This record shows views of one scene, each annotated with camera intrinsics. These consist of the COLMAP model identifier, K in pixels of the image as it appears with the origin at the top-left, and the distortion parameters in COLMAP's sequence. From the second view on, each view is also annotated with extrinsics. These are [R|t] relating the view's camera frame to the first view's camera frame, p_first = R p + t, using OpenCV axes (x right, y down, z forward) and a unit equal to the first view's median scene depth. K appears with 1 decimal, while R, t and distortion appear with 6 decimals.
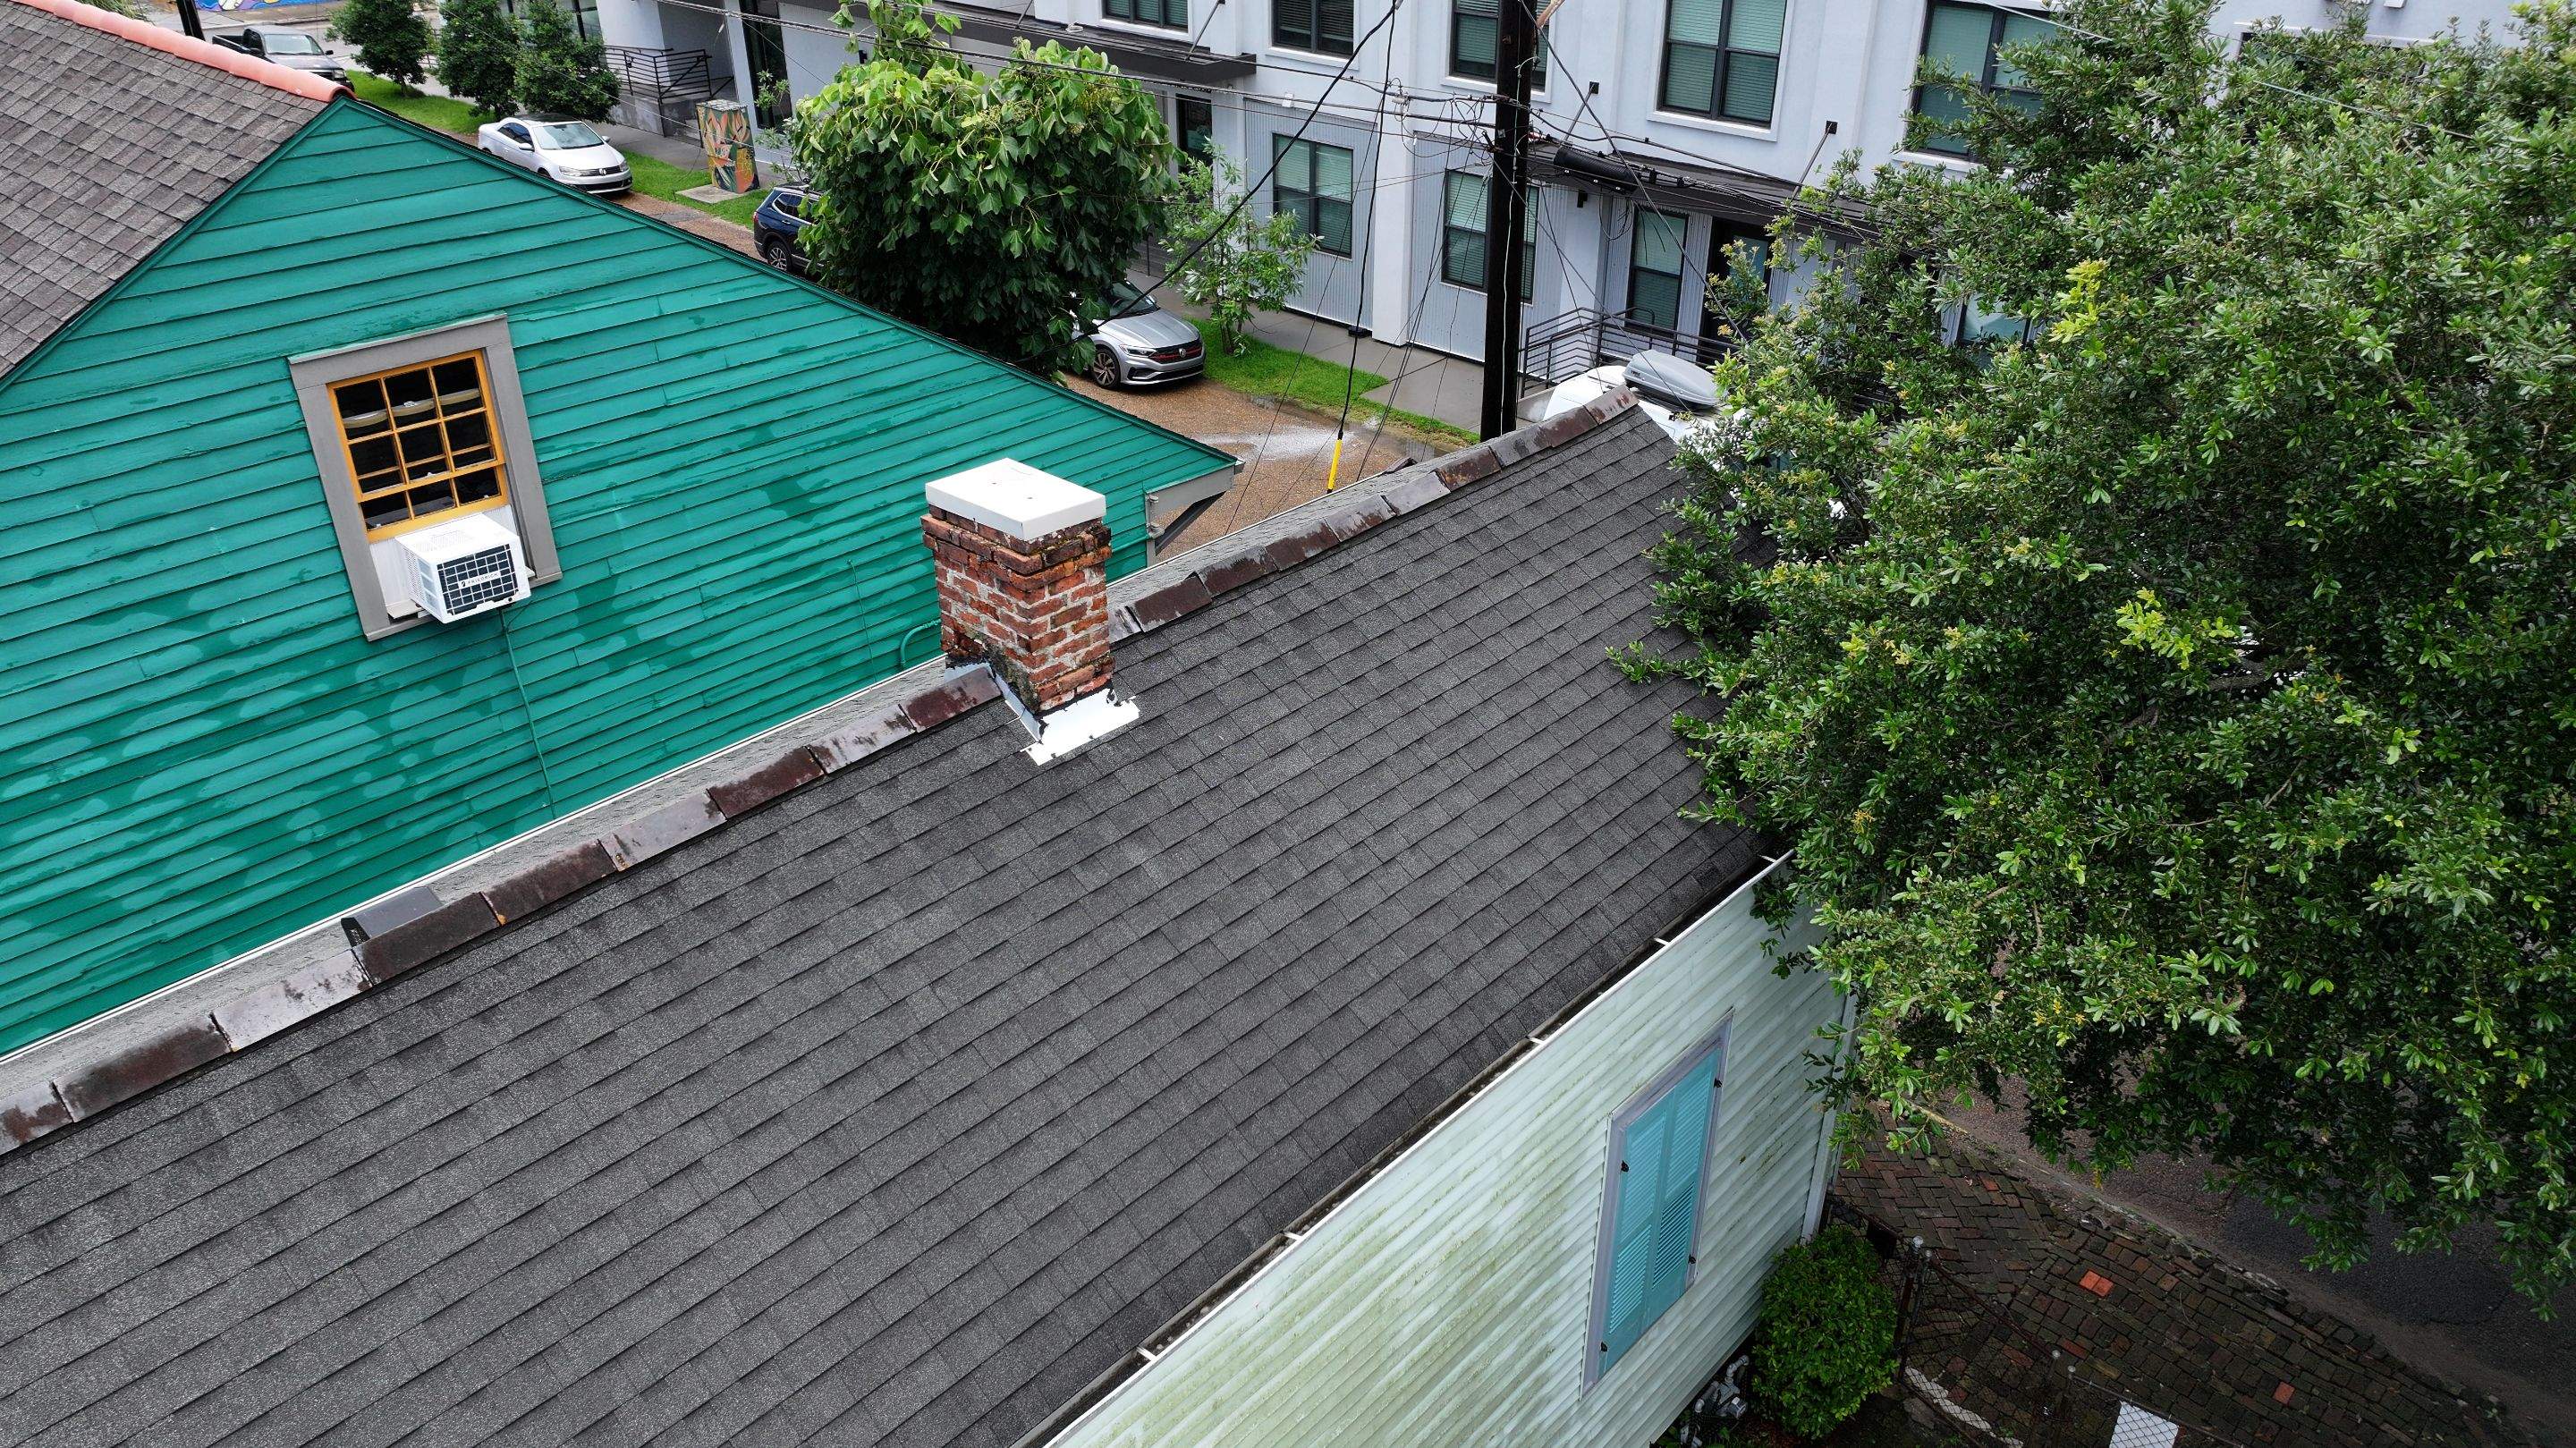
lens RADIAL K [[1810.4, 0, 1298.2], [0, 1810.4, 713.1], [0, 0, 1]] dist [0.001660, 0.010643]
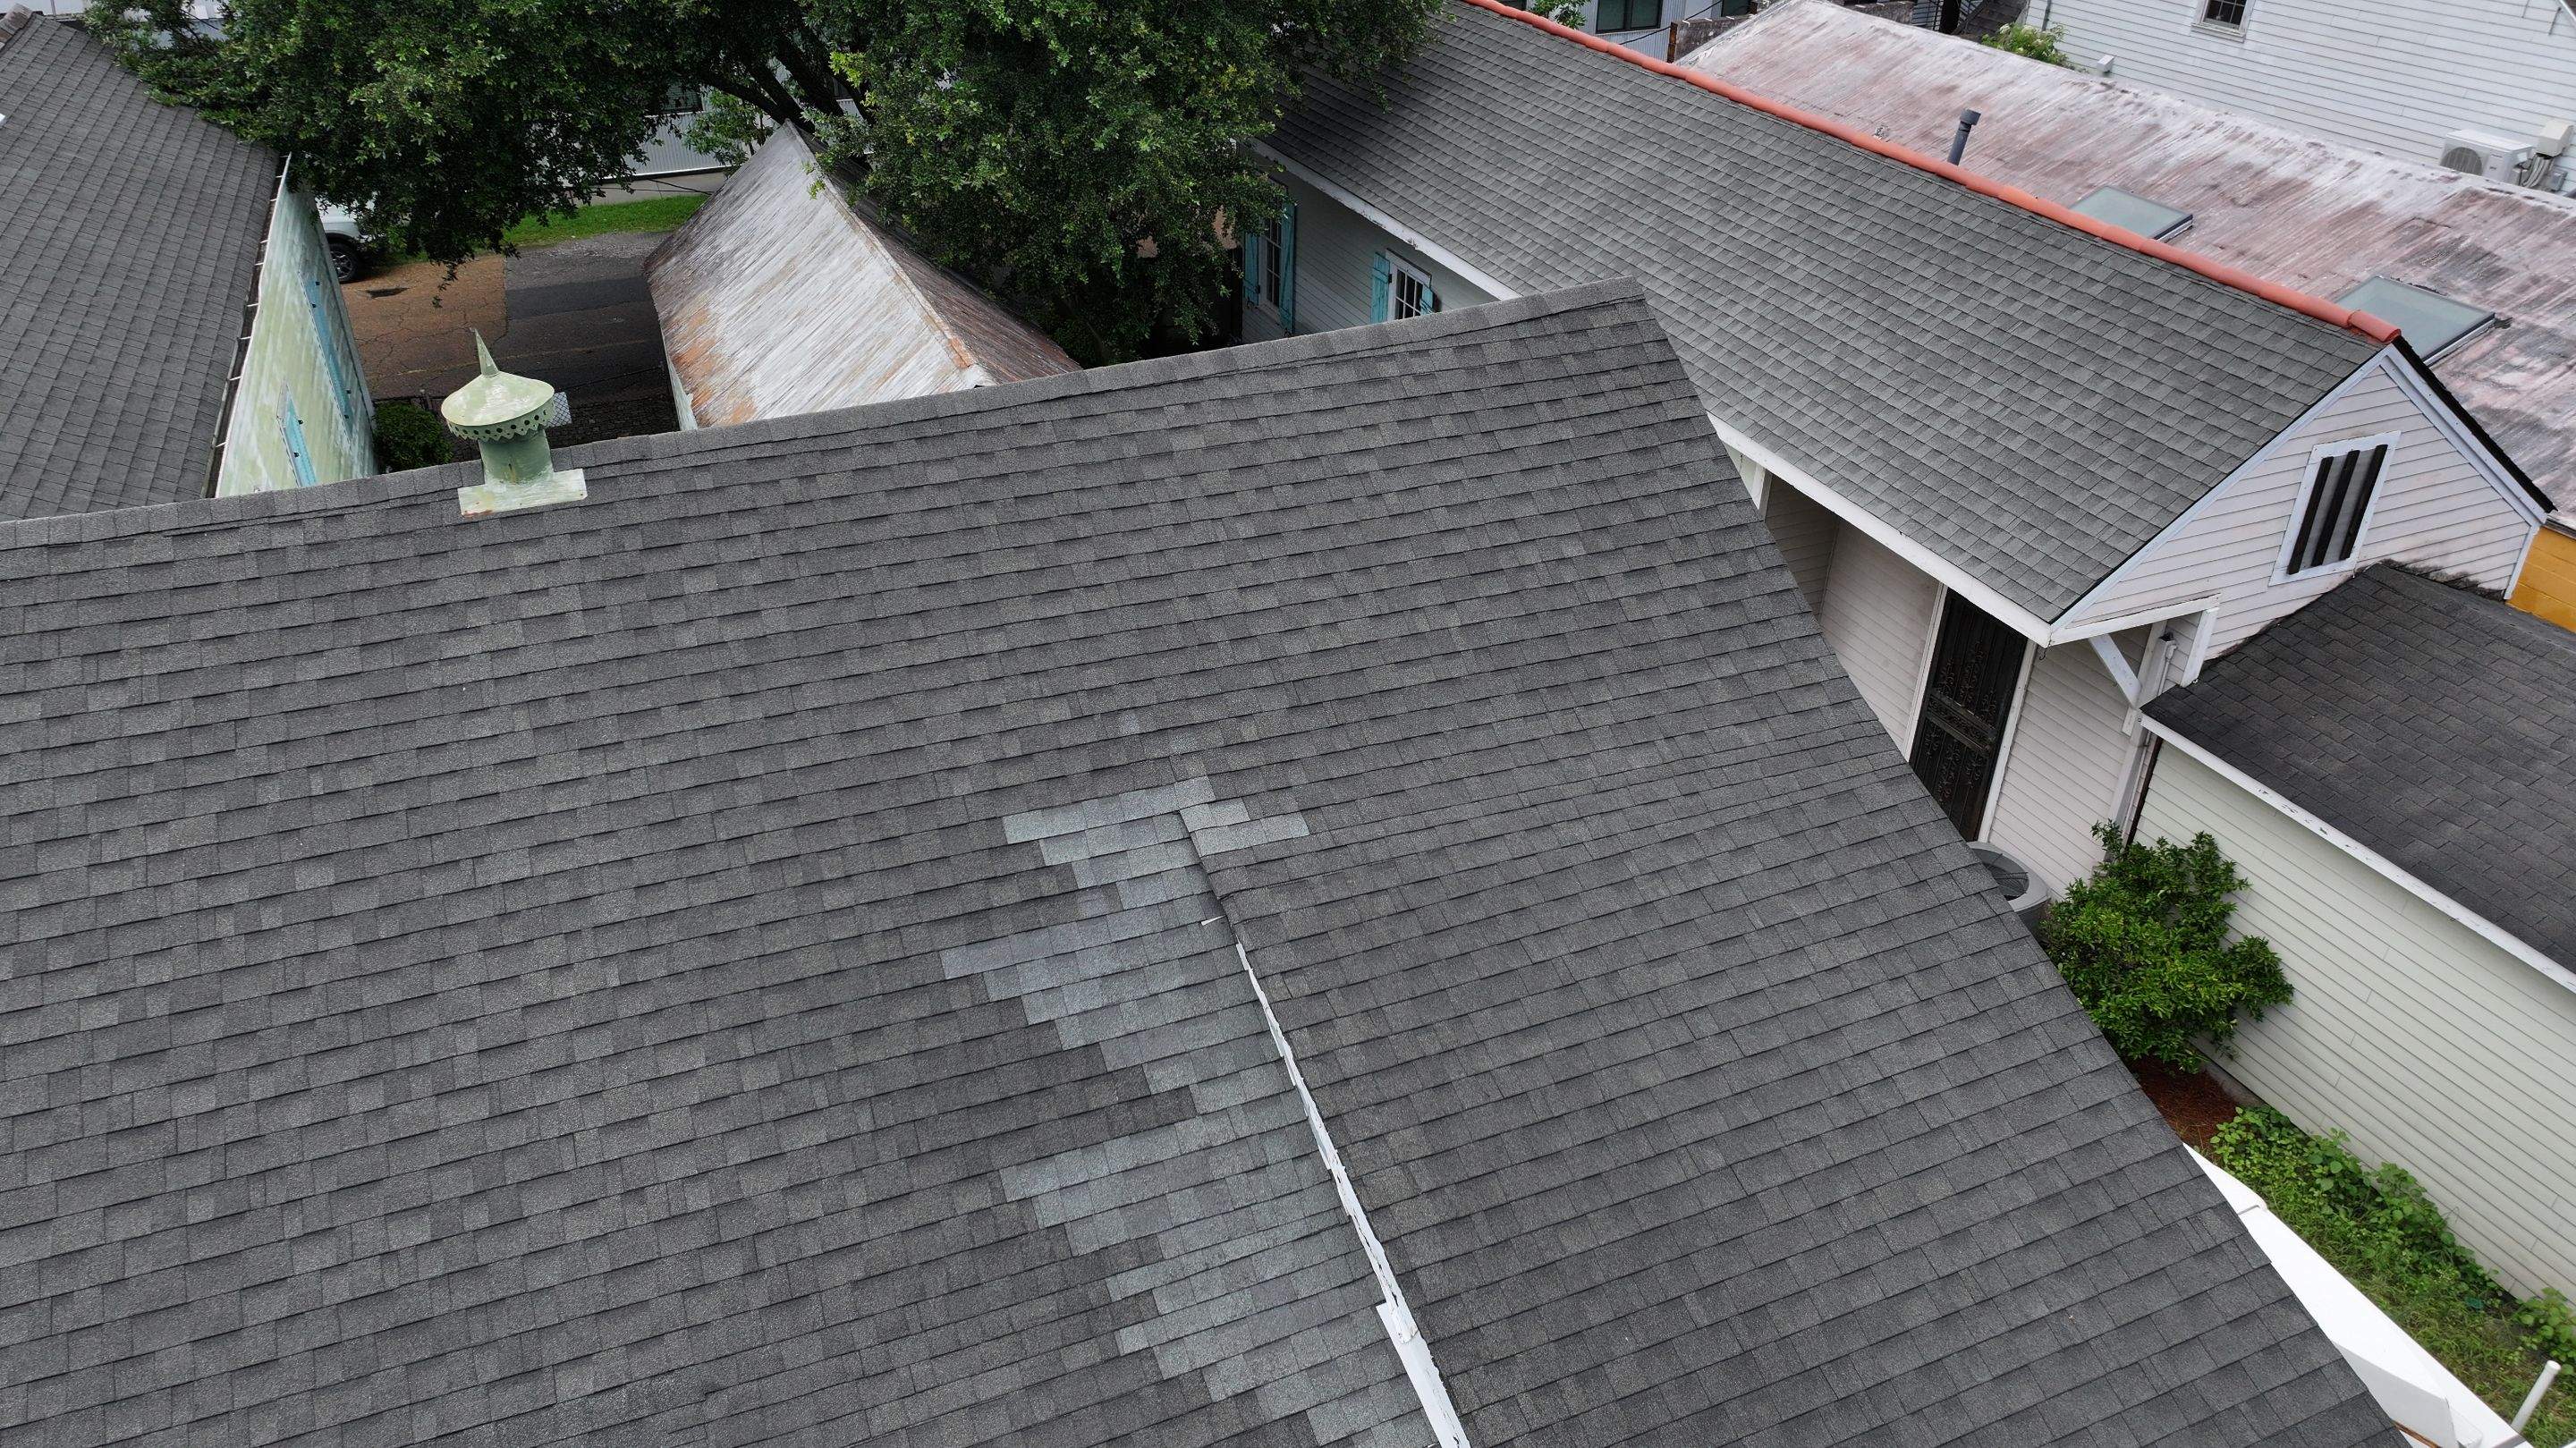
lens RADIAL K [[1810.4, 0, 1290.2], [0, 1810.4, 715.4], [0, 0, 1]] dist [0.001660, 0.010643]
pose [[0.414564, -0.469814, 0.779366, -1.273492], [0.448780, 0.850590, 0.274032, 0.602758], [-0.791665, 0.236161, 0.563467, -1.051750]]
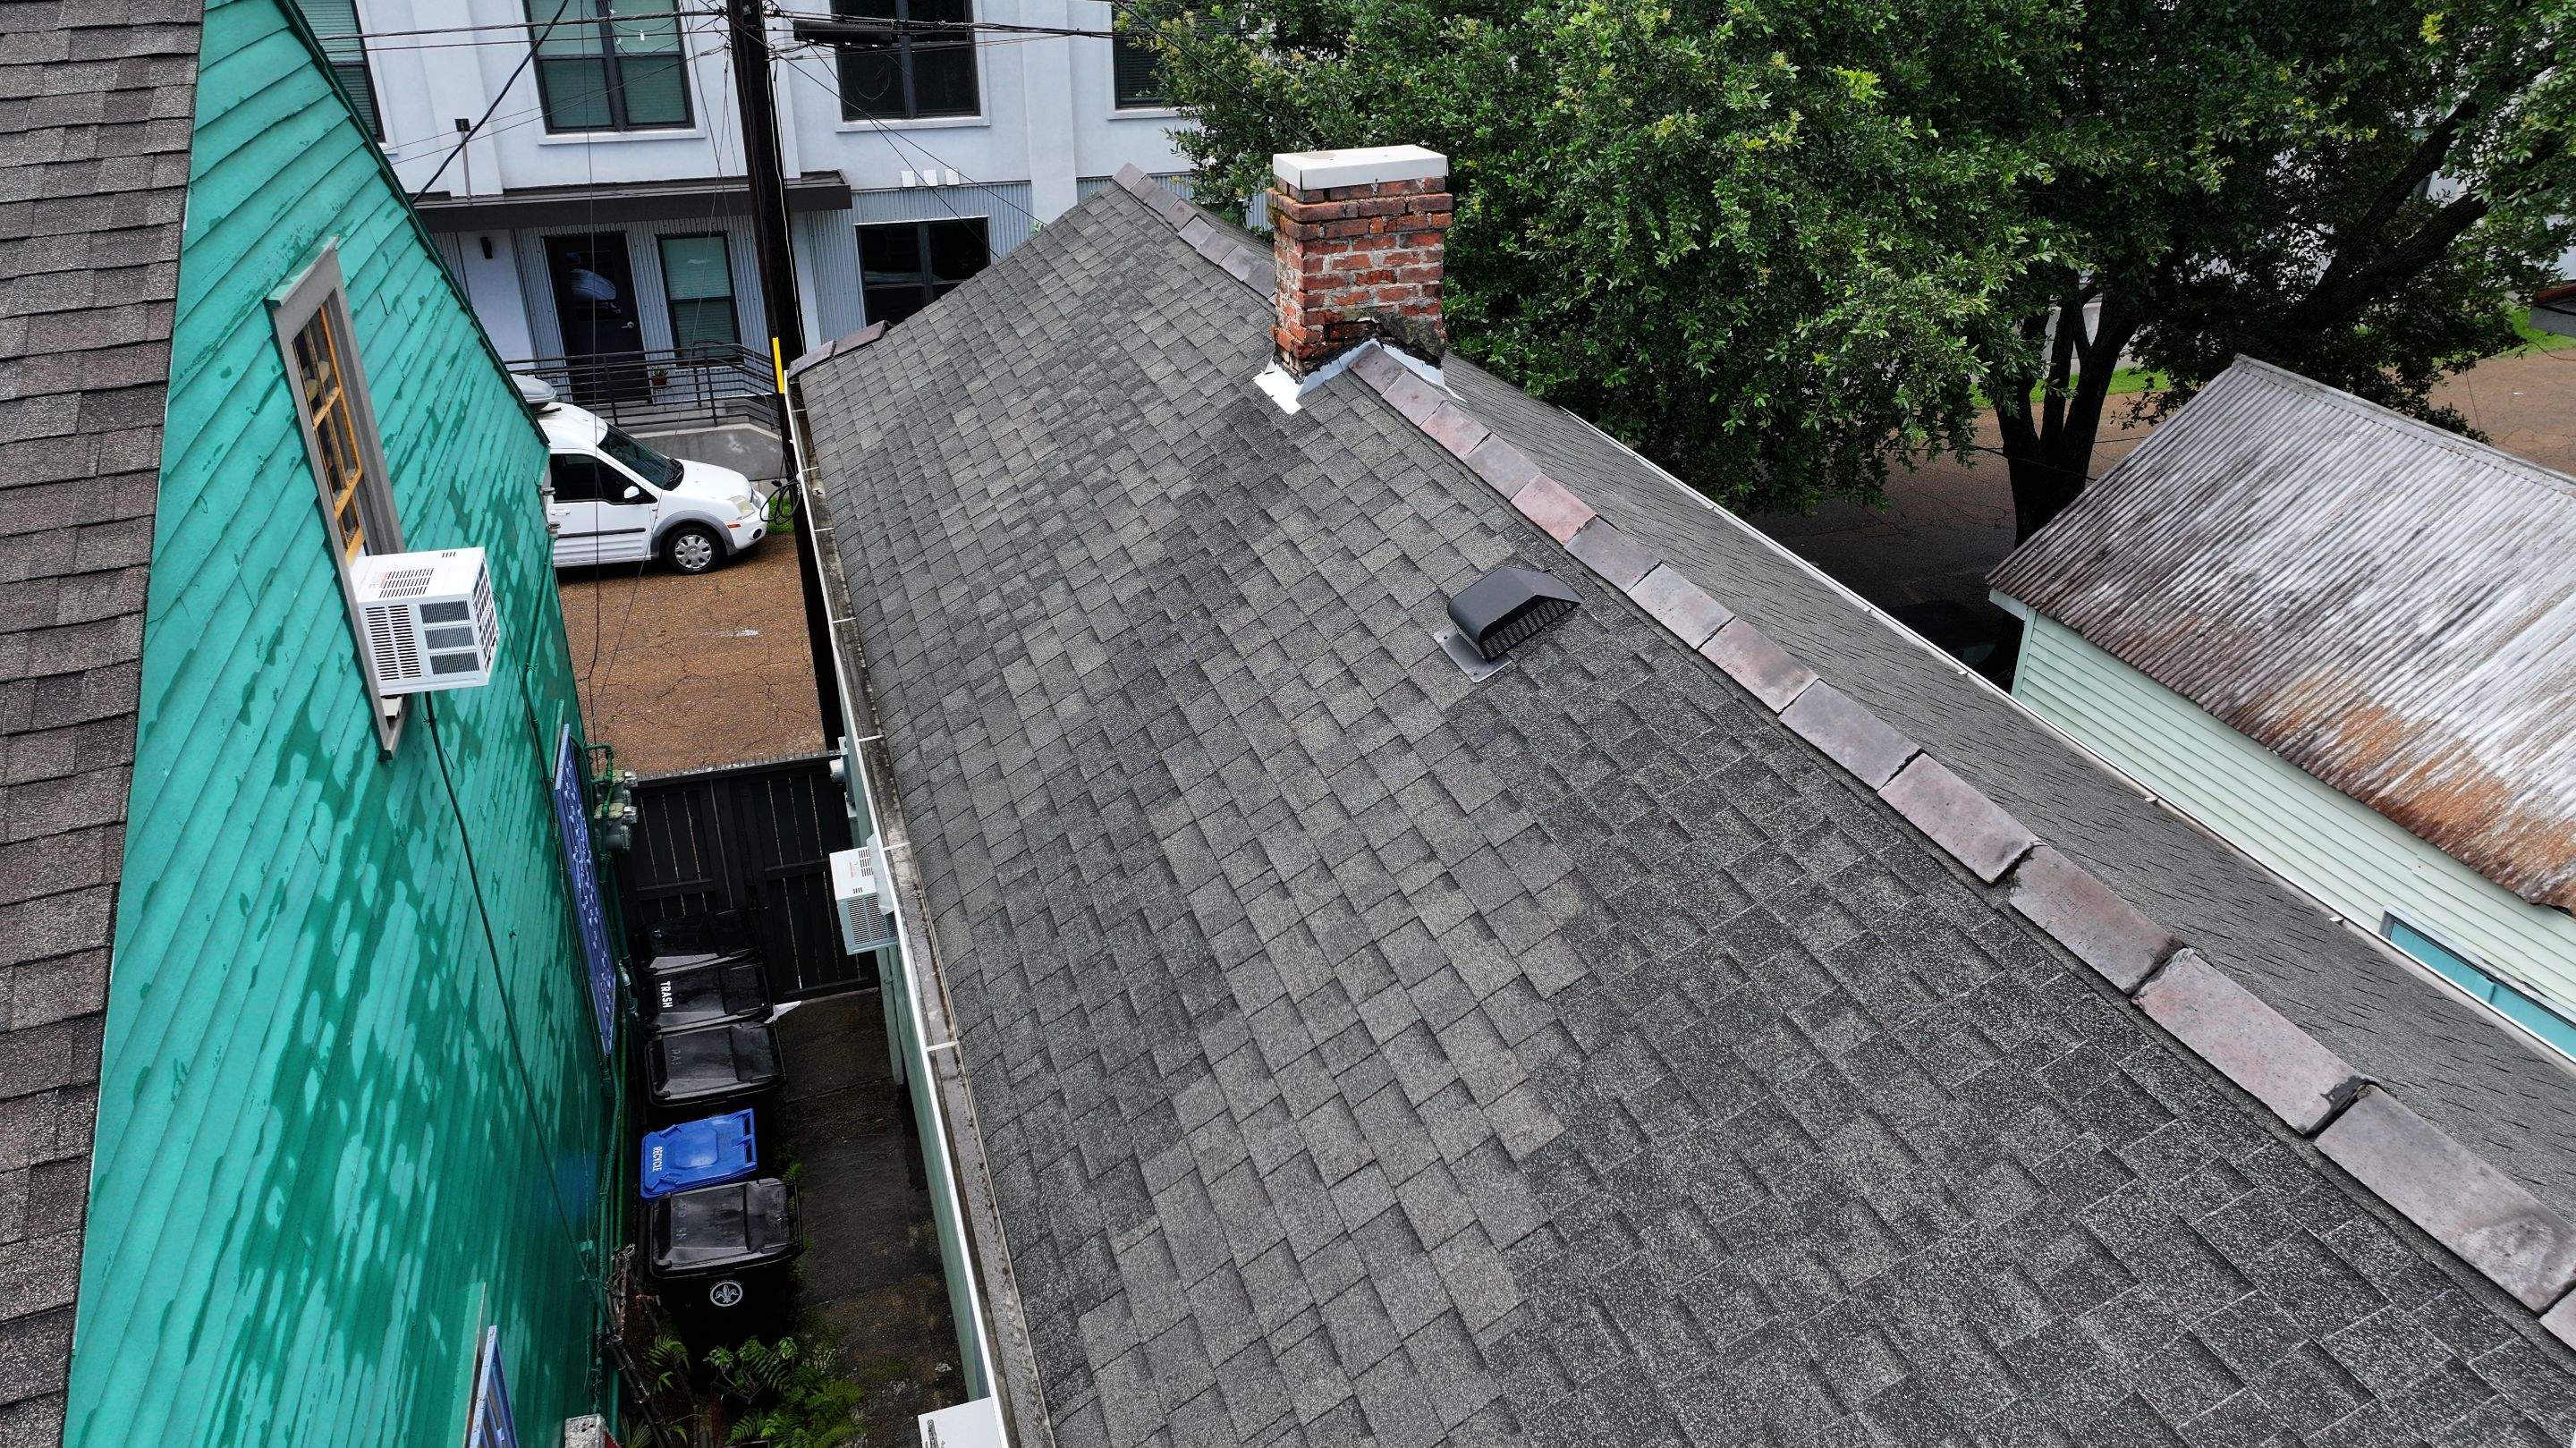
lens RADIAL K [[1810.4, 0, 1298.5], [0, 1810.4, 710.9], [0, 0, 1]] dist [0.001660, 0.010643]
pose [[0.494709, -0.382841, 0.780190, -0.927272], [0.432976, 0.886967, 0.160692, -0.020787], [-0.753522, 0.258308, 0.604551, 0.411036]]
